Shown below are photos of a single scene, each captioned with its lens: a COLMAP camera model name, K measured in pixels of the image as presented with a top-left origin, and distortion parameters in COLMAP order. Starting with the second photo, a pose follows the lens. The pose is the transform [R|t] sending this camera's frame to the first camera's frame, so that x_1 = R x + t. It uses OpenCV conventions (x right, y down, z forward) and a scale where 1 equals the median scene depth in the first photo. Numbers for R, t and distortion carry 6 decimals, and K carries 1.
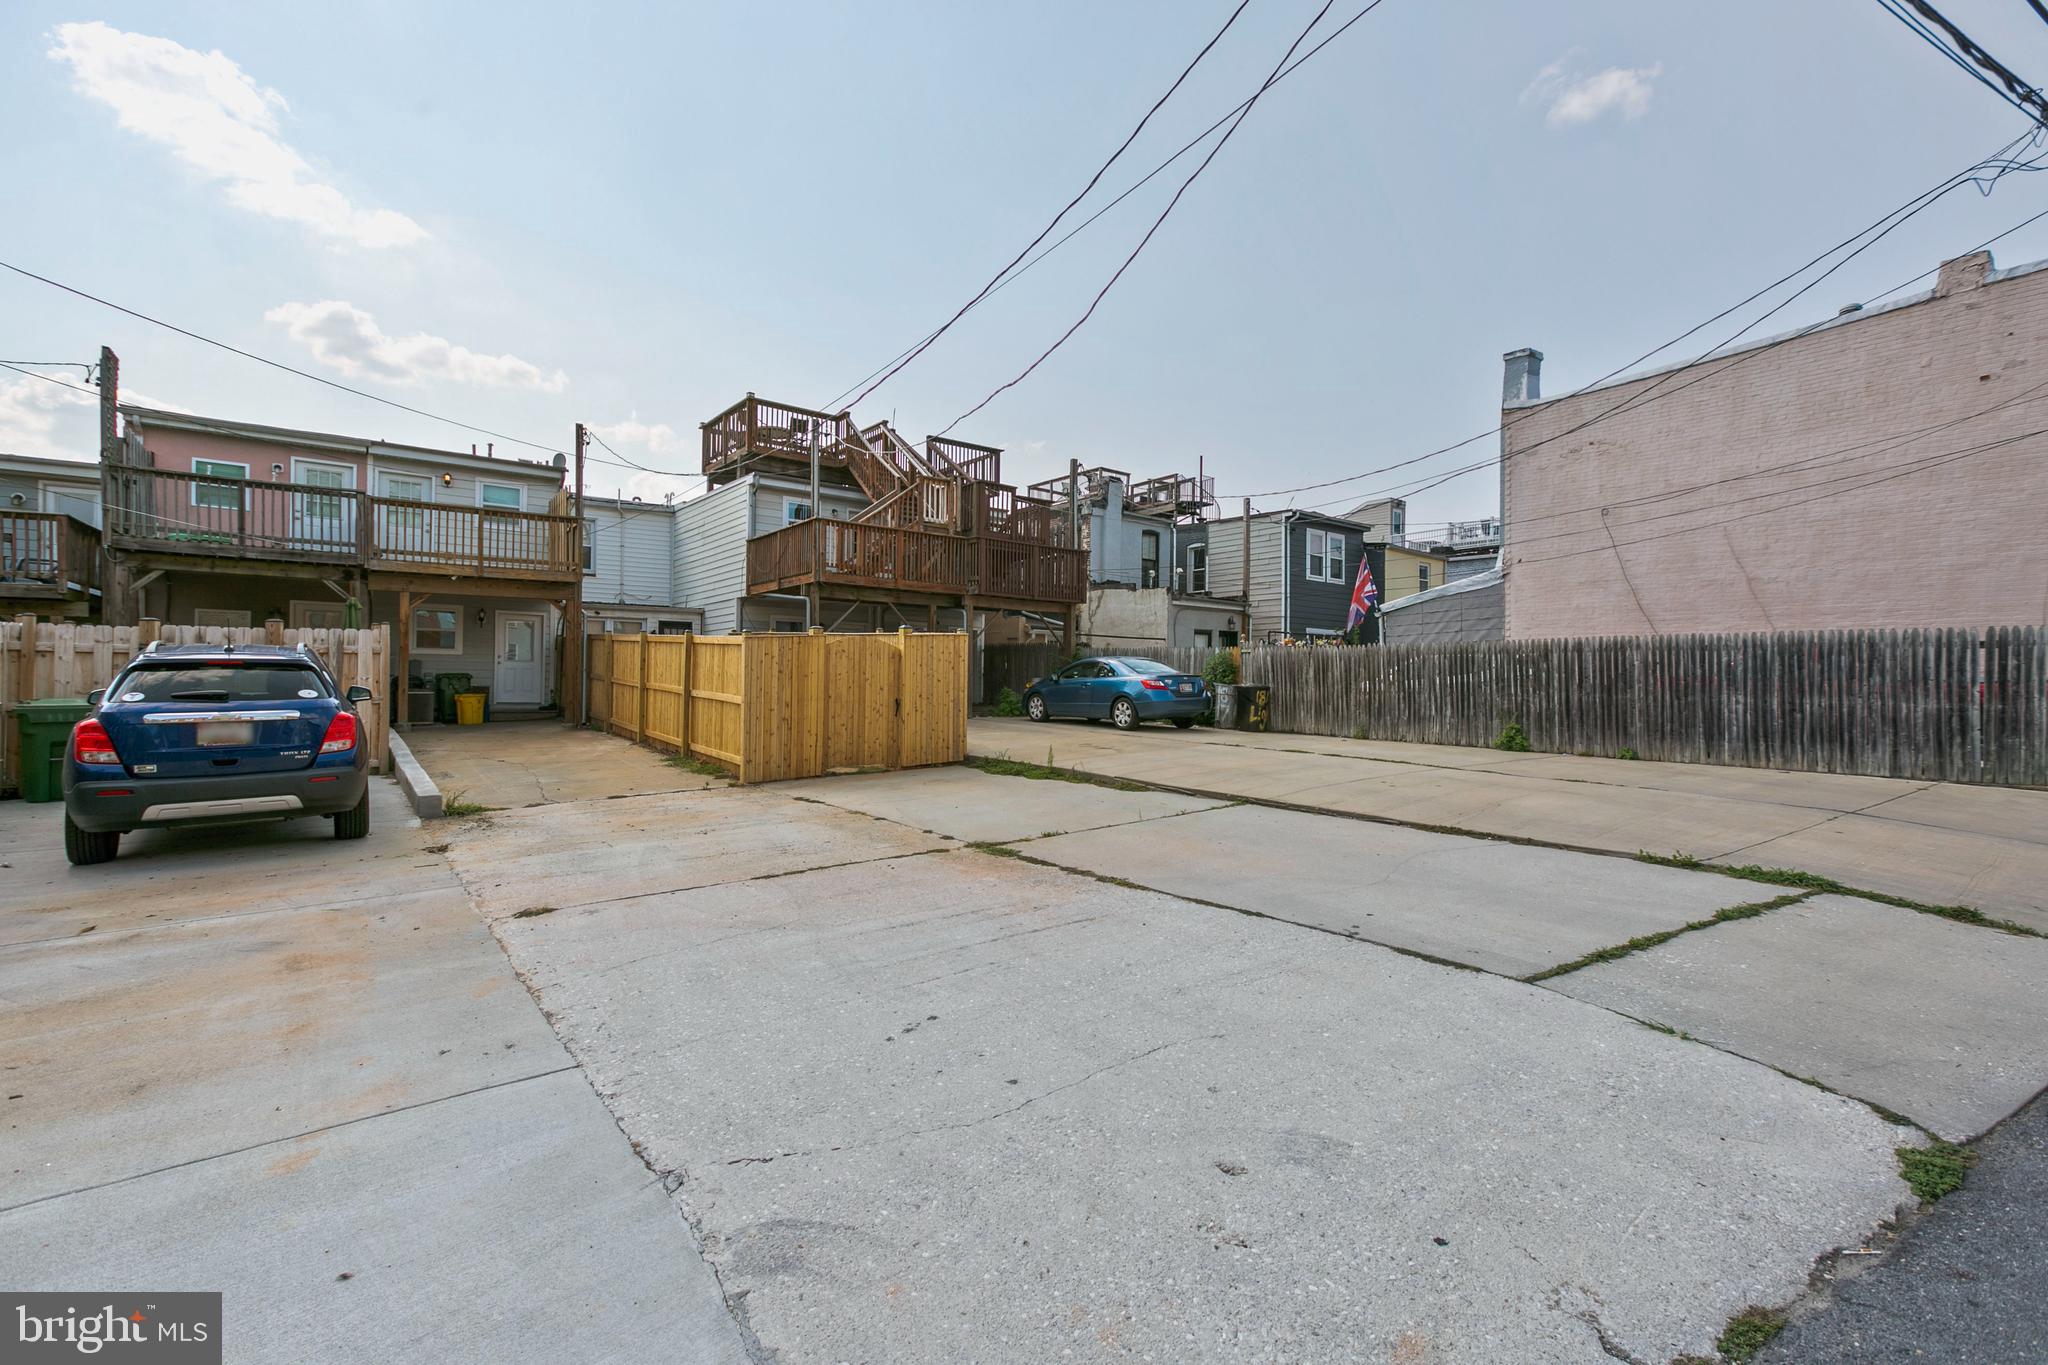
lens RADIAL K [[935.1, 0, 1015.8], [0, 935.1, 679.7], [0, 0, 1]] dist [0.007271, 0.007286]
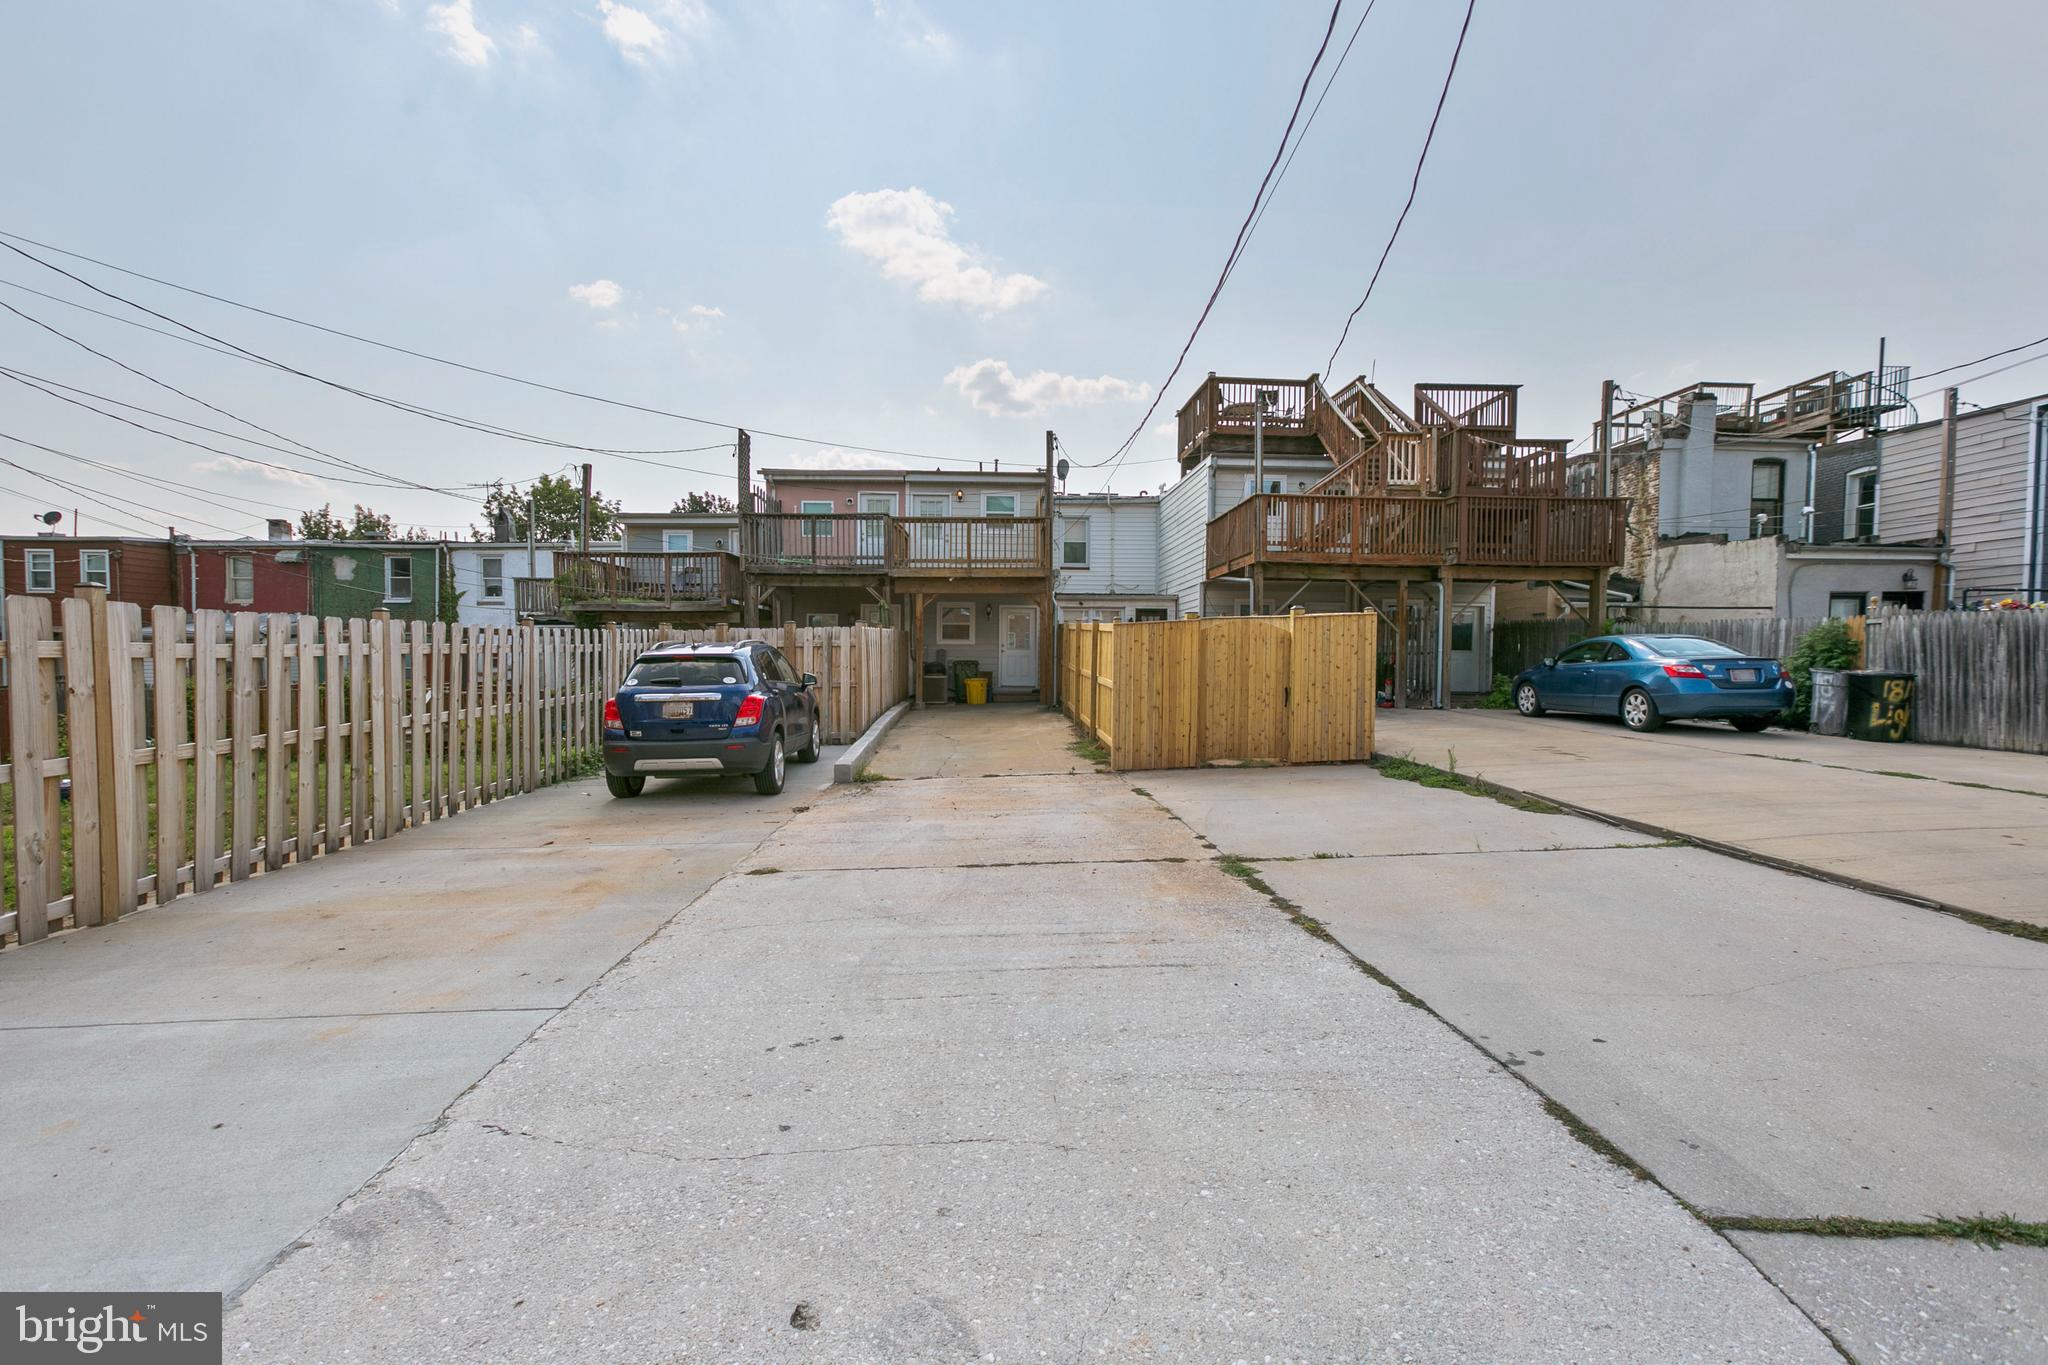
lens RADIAL K [[935.1, 0, 1018.3], [0, 935.1, 682.1], [0, 0, 1]] dist [0.007271, 0.007286]
pose [[0.813031, 0.008322, -0.582161, 0.150409], [0.004007, 0.999794, 0.019887, -0.002986], [0.582207, -0.018502, 0.812830, 0.088565]]
